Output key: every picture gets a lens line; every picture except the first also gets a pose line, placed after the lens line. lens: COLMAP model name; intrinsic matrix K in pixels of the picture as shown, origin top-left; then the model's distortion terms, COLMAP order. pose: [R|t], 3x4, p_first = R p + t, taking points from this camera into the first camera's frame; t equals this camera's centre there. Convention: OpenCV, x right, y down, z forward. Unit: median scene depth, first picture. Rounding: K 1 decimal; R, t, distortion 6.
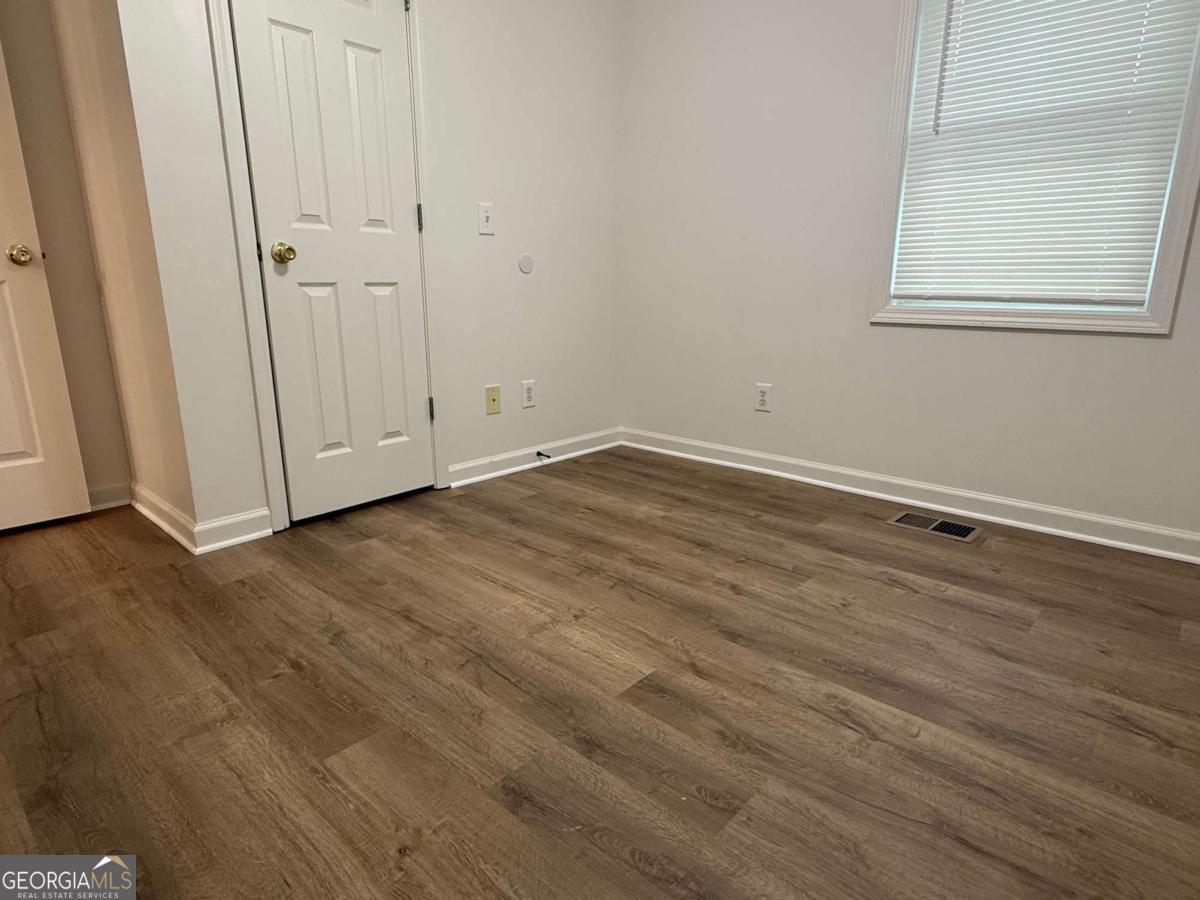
lens RADIAL K [[671.2, 0, 601.0], [0, 671.2, 453.7], [0, 0, 1]] dist [-0.000902, 0.000843]
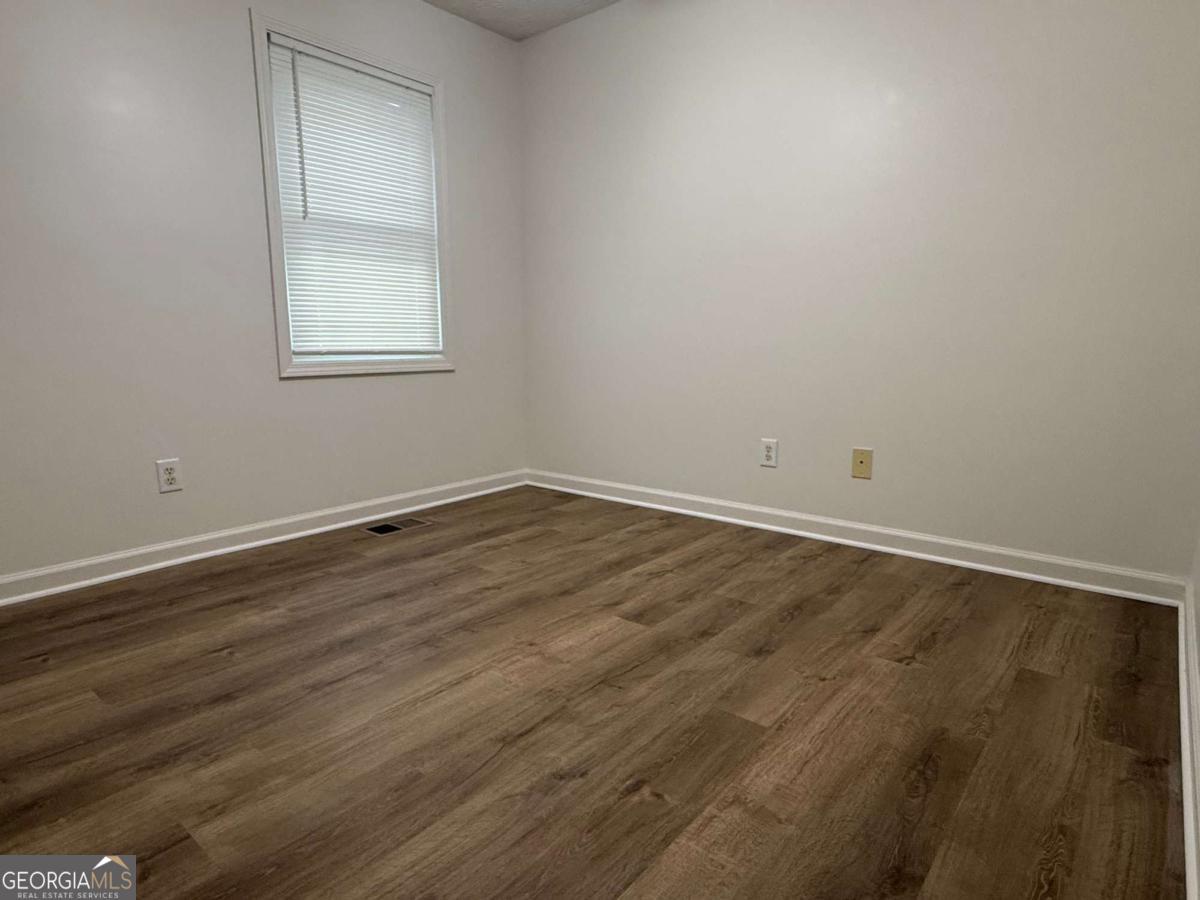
lens RADIAL K [[679.5, 0, 600.0], [0, 679.5, 450.0], [0, 0, 1]] dist [-0.001818, 0.000561]
pose [[-0.045958, -0.163514, 0.985470, -1.020708], [0.248903, 0.953524, 0.169822, -0.205509], [-0.967438, 0.253091, -0.003123, 0.778700]]
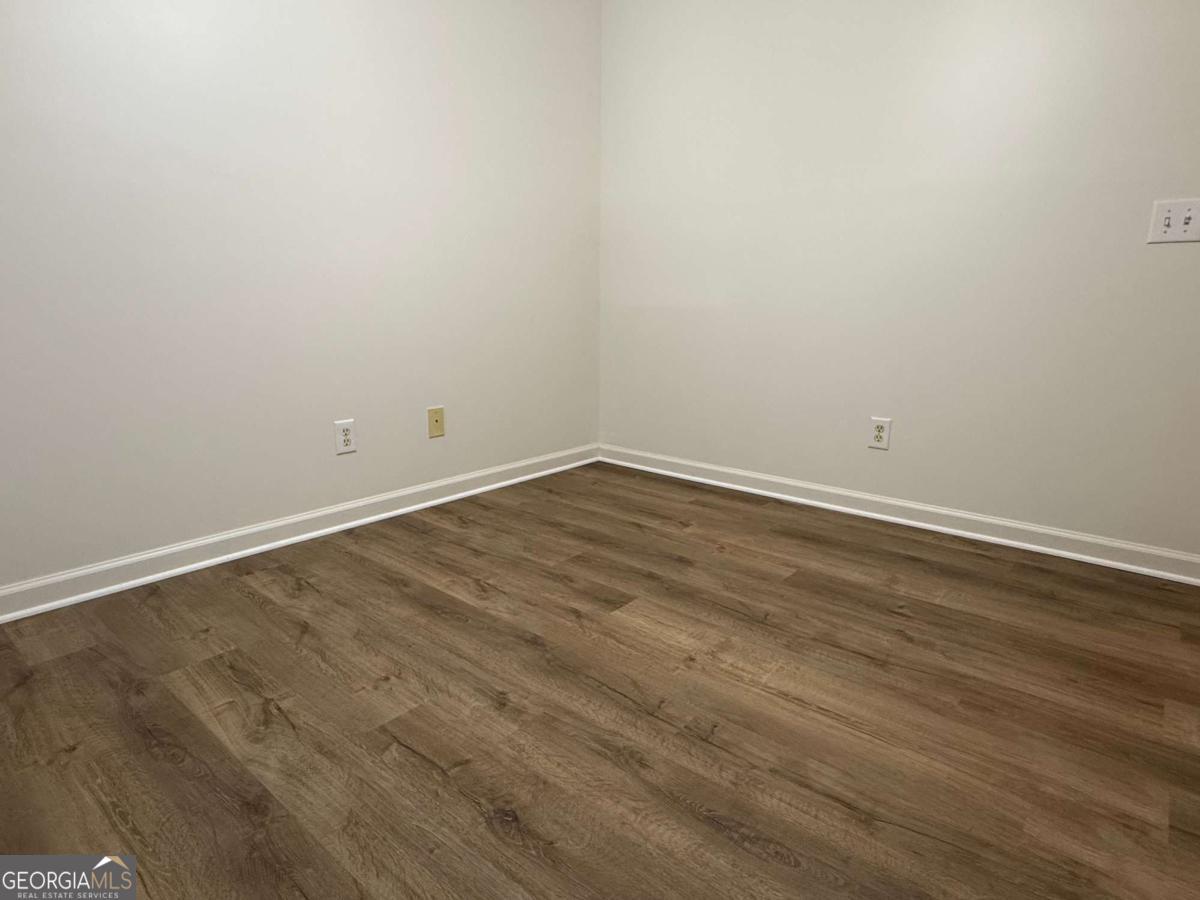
lens RADIAL K [[675.6, 0, 603.4], [0, 675.6, 453.2], [0, 0, 1]] dist [0.000311, 0.000541]
pose [[-0.998966, -0.001312, -0.045436, 0.124243], [-0.021994, 0.888728, 0.457907, -0.422307], [0.039779, 0.458433, -0.887838, 1.621955]]
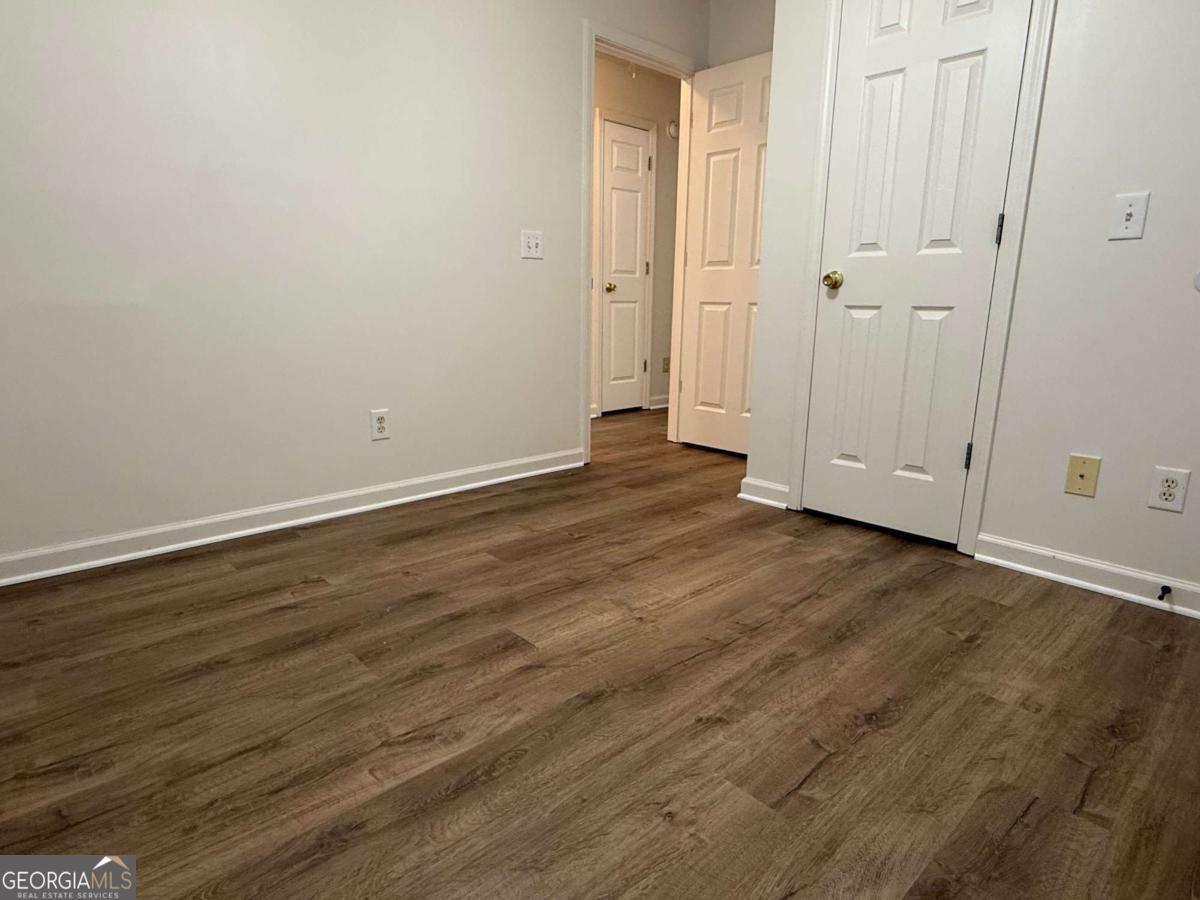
lens RADIAL K [[671.2, 0, 601.0], [0, 671.2, 453.7], [0, 0, 1]] dist [-0.000902, 0.000843]
pose [[-0.080863, 0.219140, -0.972337, 0.892811], [-0.256519, 0.938095, 0.232756, -0.218850], [0.963151, 0.268244, -0.019644, 0.850048]]
